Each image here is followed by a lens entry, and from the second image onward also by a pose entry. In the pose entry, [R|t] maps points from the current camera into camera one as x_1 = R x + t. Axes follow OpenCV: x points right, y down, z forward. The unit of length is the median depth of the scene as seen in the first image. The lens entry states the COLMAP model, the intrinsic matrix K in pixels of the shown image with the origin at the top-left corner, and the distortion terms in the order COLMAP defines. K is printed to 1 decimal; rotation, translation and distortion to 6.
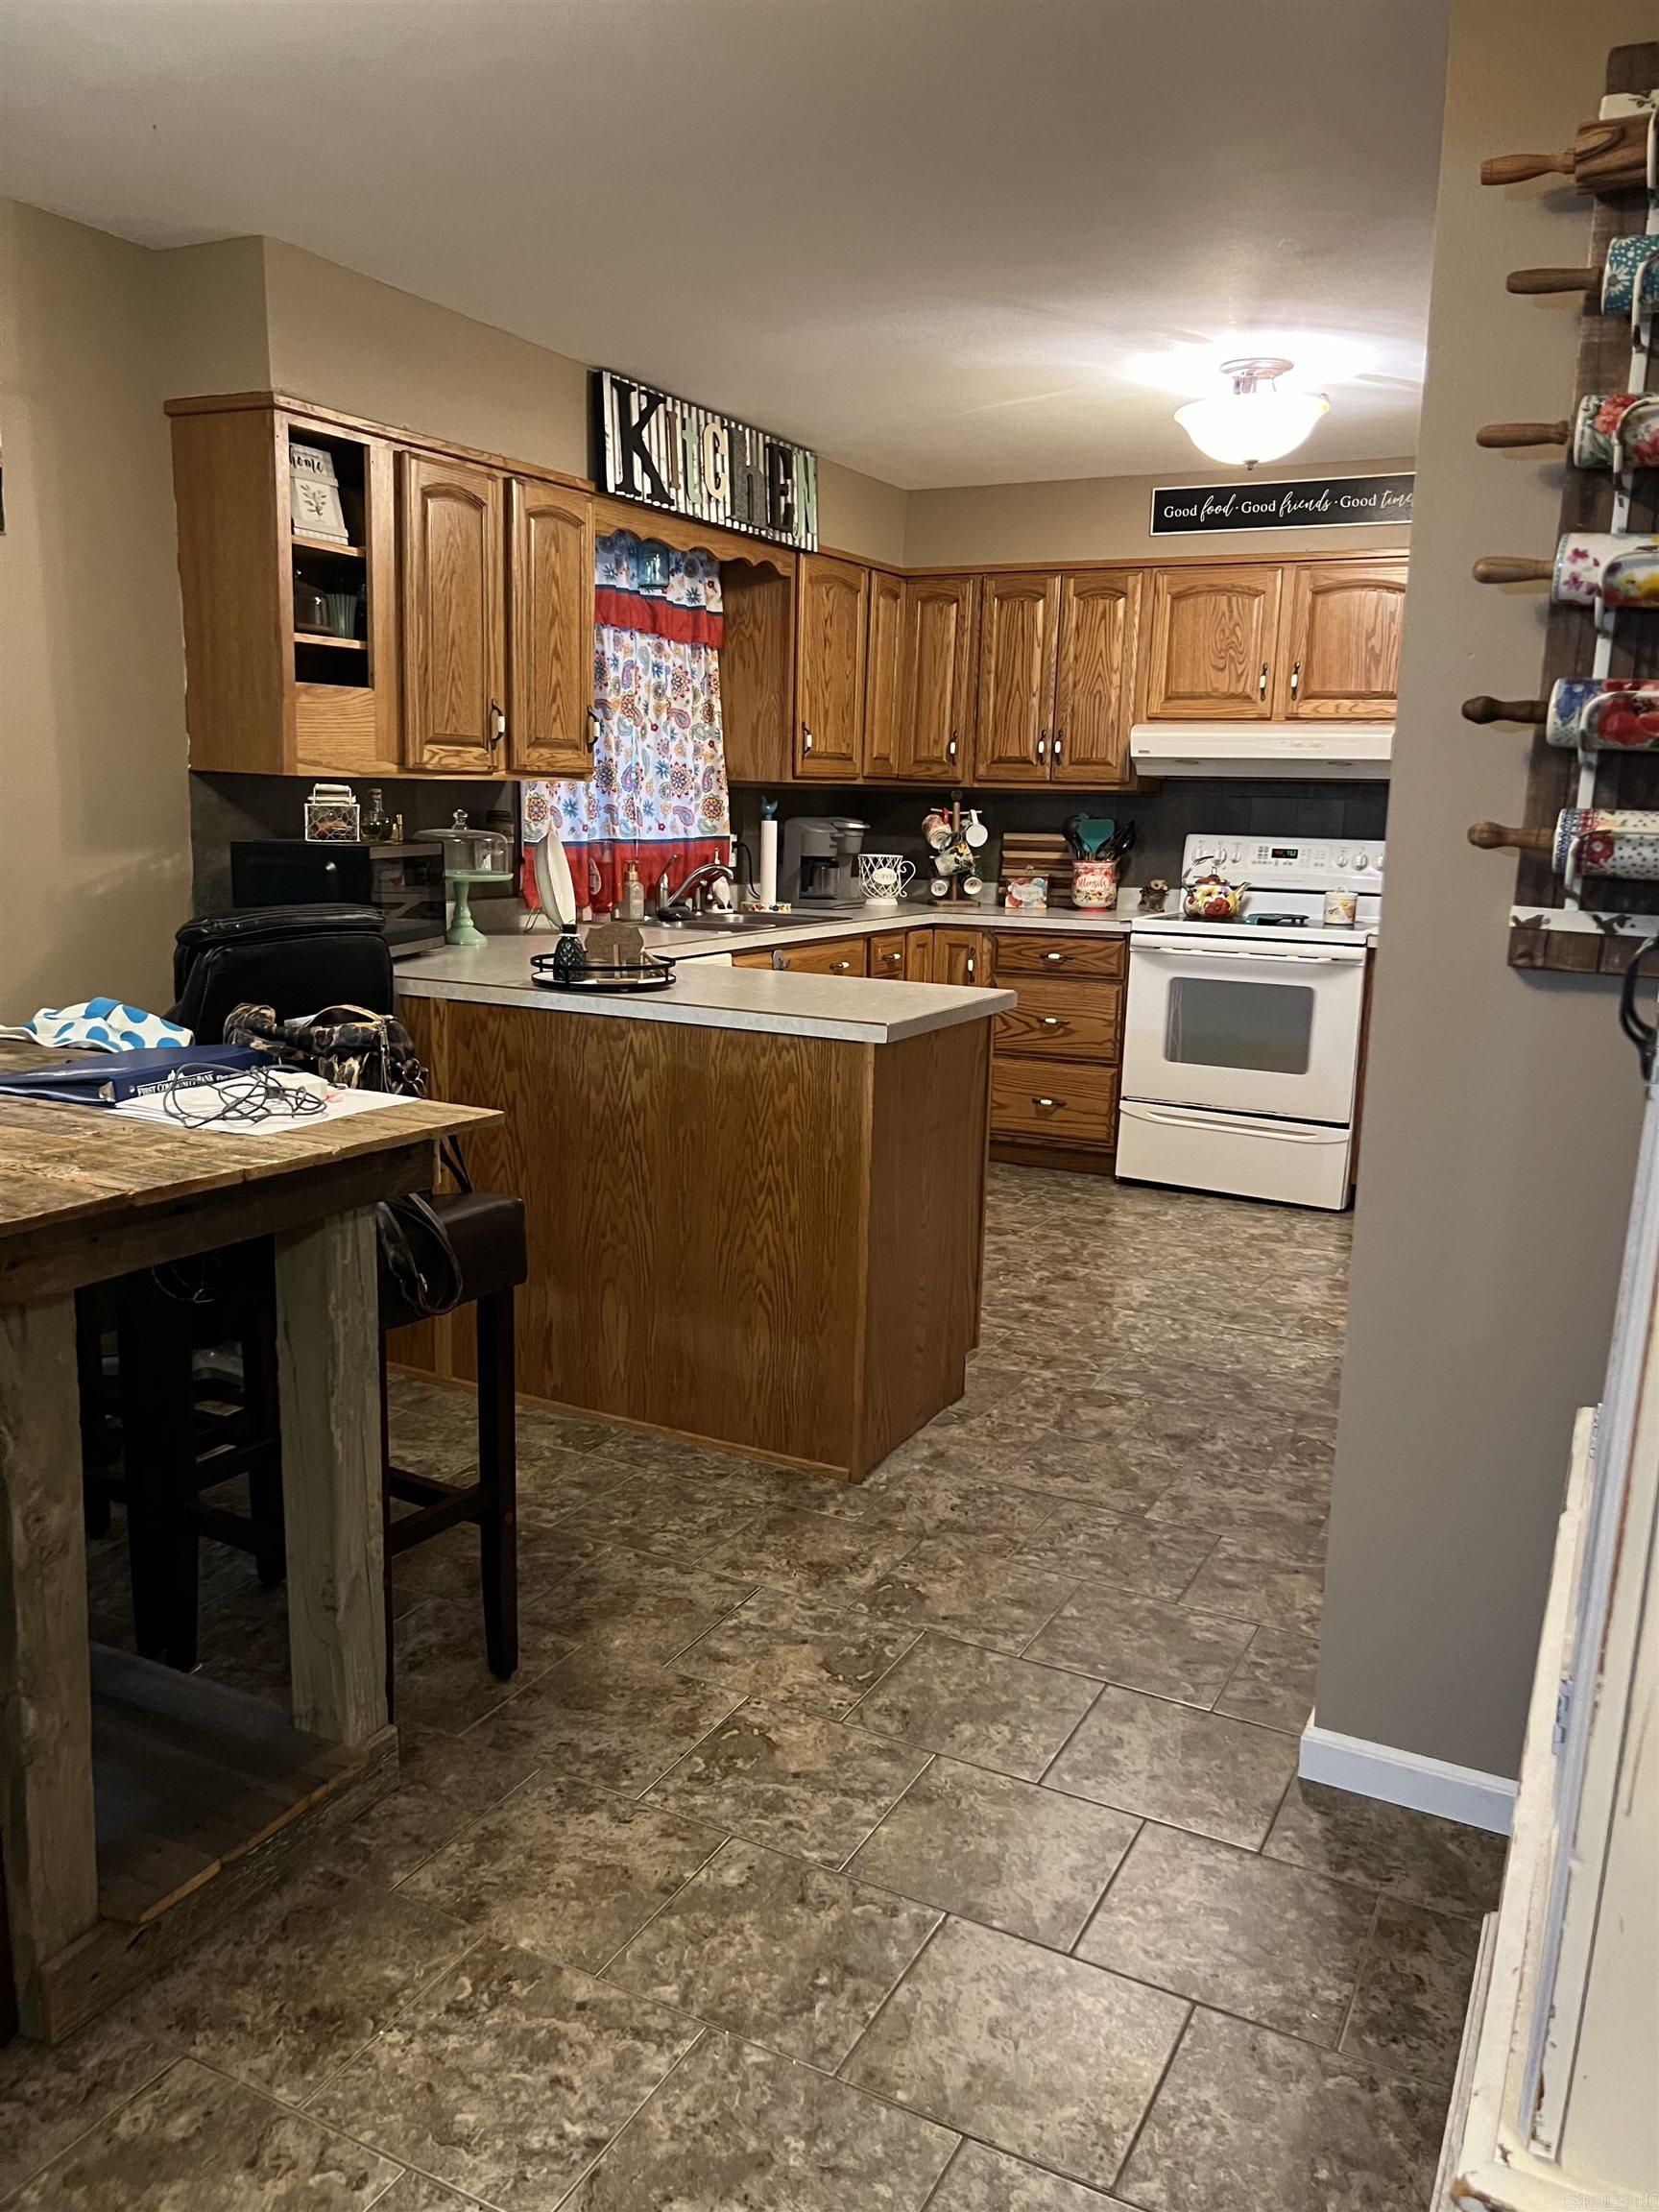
lens RADIAL K [[1655.4, 0, 826.3], [0, 1655.4, 1147.8], [0, 0, 1]] dist [0.052372, -0.067359]
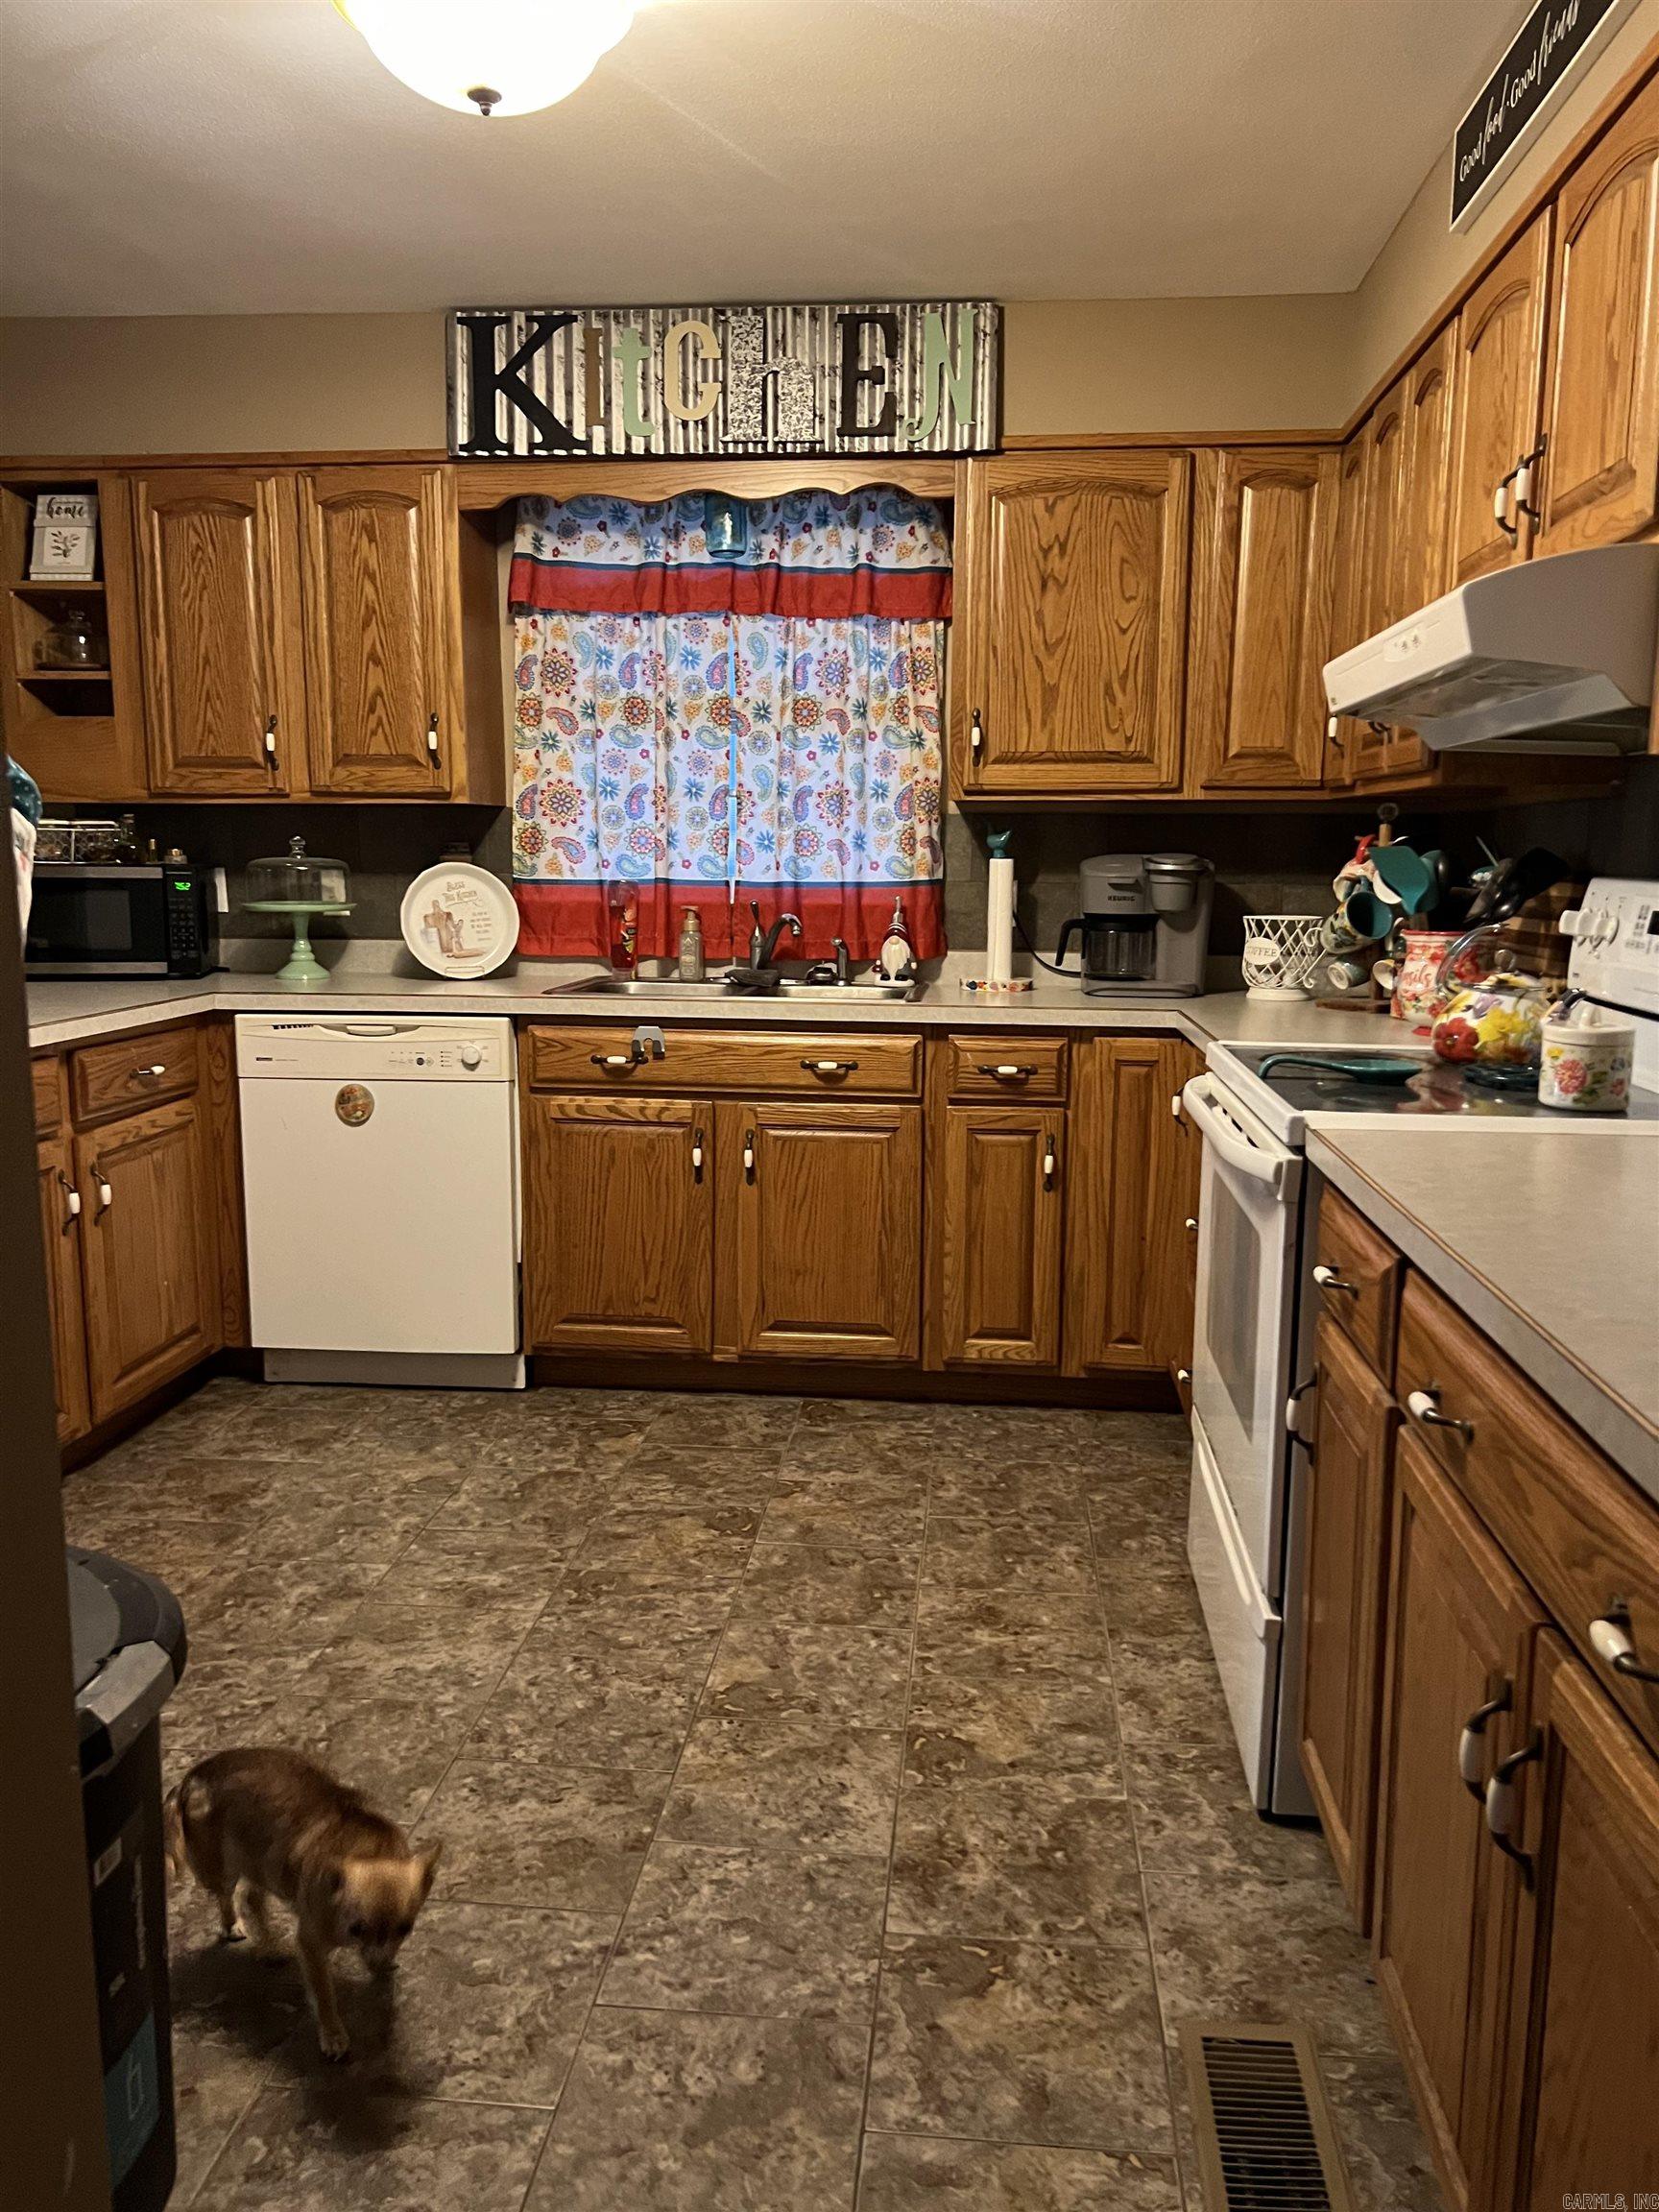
lens RADIAL K [[1684.9, 0, 829.5], [0, 1684.9, 1106.0], [0, 0, 1]] dist [0.051246, -0.001263]
pose [[0.374622, 0.113663, -0.920184, 0.673149], [-0.194791, 0.979956, 0.041743, -0.131321], [0.906485, 0.163605, 0.389254, 0.792891]]
